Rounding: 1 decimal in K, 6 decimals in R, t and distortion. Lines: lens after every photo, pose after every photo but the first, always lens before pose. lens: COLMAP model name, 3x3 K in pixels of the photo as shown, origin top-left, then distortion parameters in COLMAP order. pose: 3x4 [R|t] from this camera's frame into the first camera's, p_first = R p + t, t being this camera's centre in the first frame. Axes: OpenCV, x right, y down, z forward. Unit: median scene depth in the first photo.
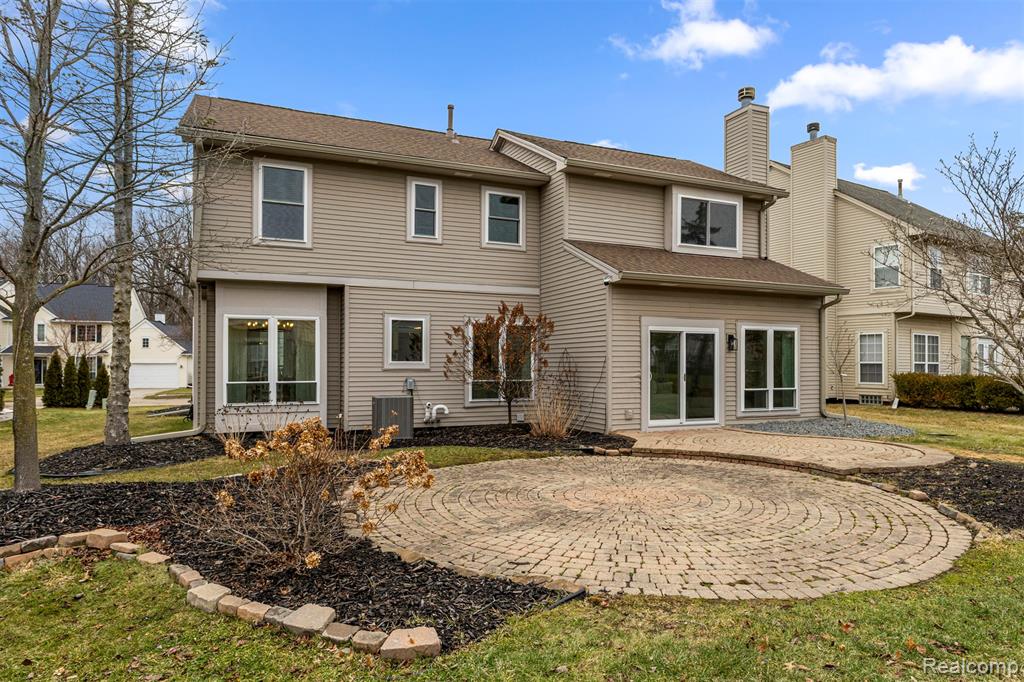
lens RADIAL K [[657.8, 0, 512.0], [0, 657.8, 341.0], [0, 0, 1]] dist [-0.001829, -0.000486]
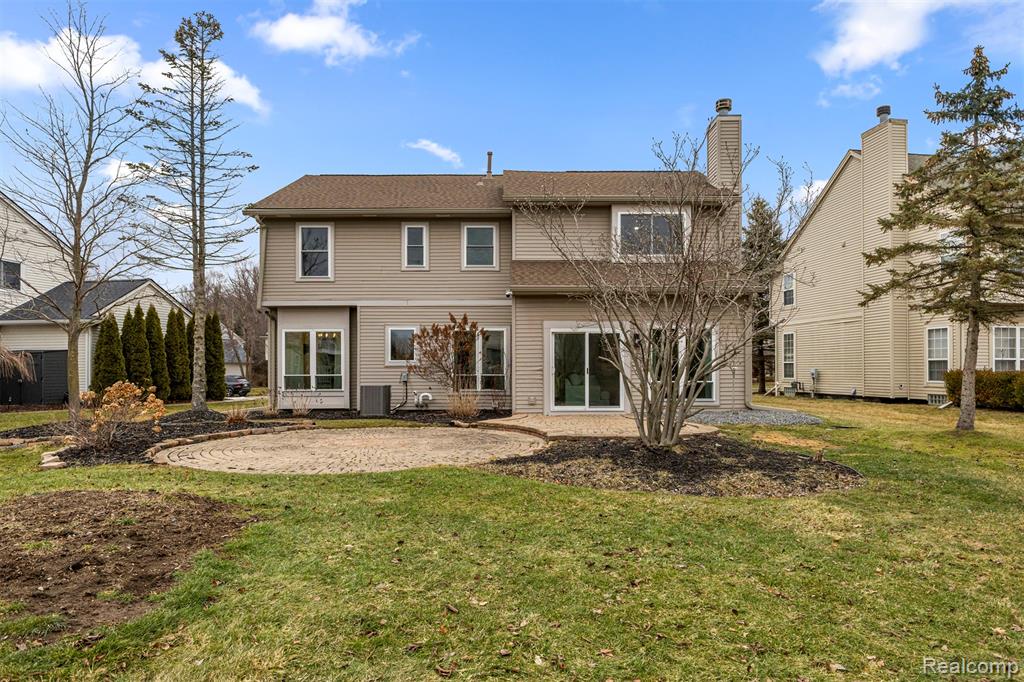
lens RADIAL K [[657.8, 0, 512.0], [0, 657.8, 341.0], [0, 0, 1]] dist [-0.001829, -0.000486]
pose [[0.908958, -0.023117, -0.416247, 0.609138], [0.018212, 0.999710, -0.015751, 0.017272], [0.416490, 0.006736, 0.909115, -0.127639]]
